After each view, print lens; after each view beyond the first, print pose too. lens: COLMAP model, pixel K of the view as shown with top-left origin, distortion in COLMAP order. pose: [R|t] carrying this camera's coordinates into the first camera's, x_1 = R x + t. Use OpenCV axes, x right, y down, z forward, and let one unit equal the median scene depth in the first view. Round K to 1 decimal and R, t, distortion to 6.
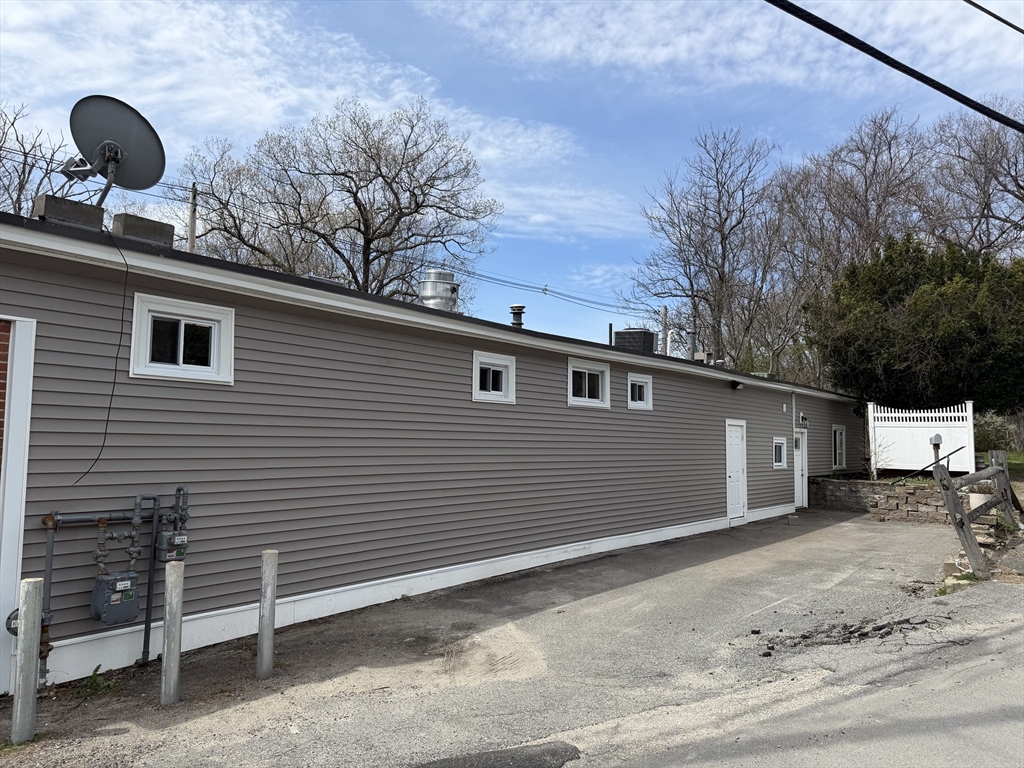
lens RADIAL K [[761.9, 0, 515.2], [0, 761.9, 394.2], [0, 0, 1]] dist [0.069166, -0.001904]
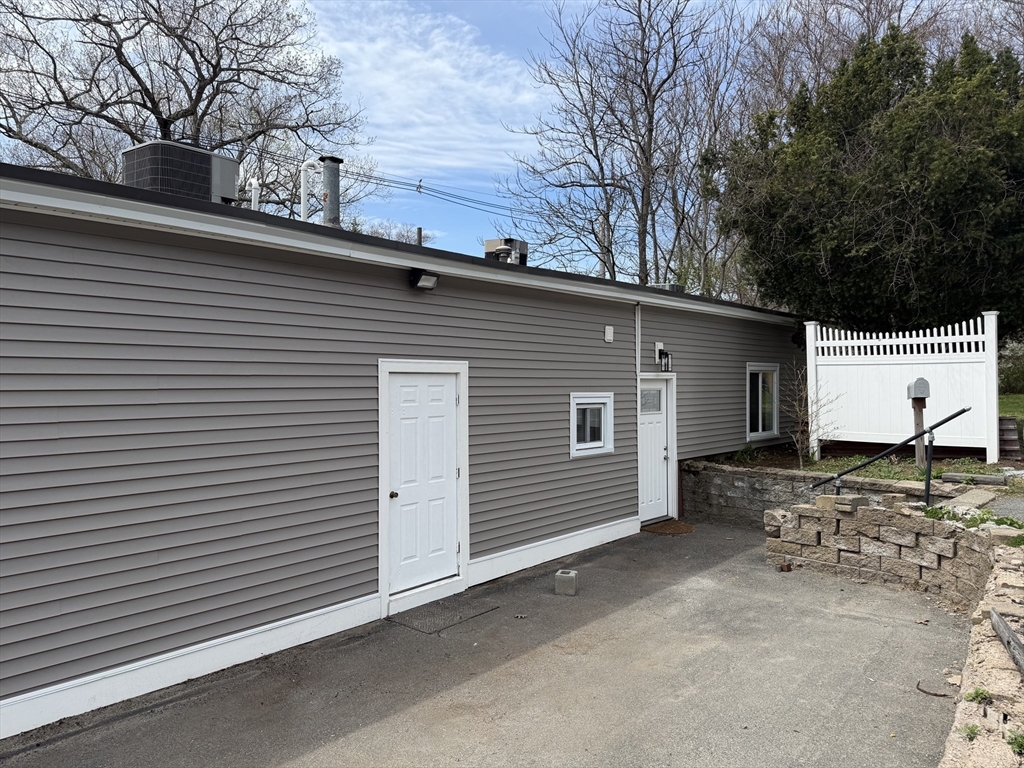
lens RADIAL K [[718.3, 0, 512.0], [0, 718.3, 384.0], [0, 0, 1]] dist [0.080336, -0.065799]
pose [[0.997314, -0.017132, -0.071216, 0.278806], [0.021818, 0.997611, 0.065545, 0.016285], [0.069923, -0.066923, 0.995305, 0.455885]]
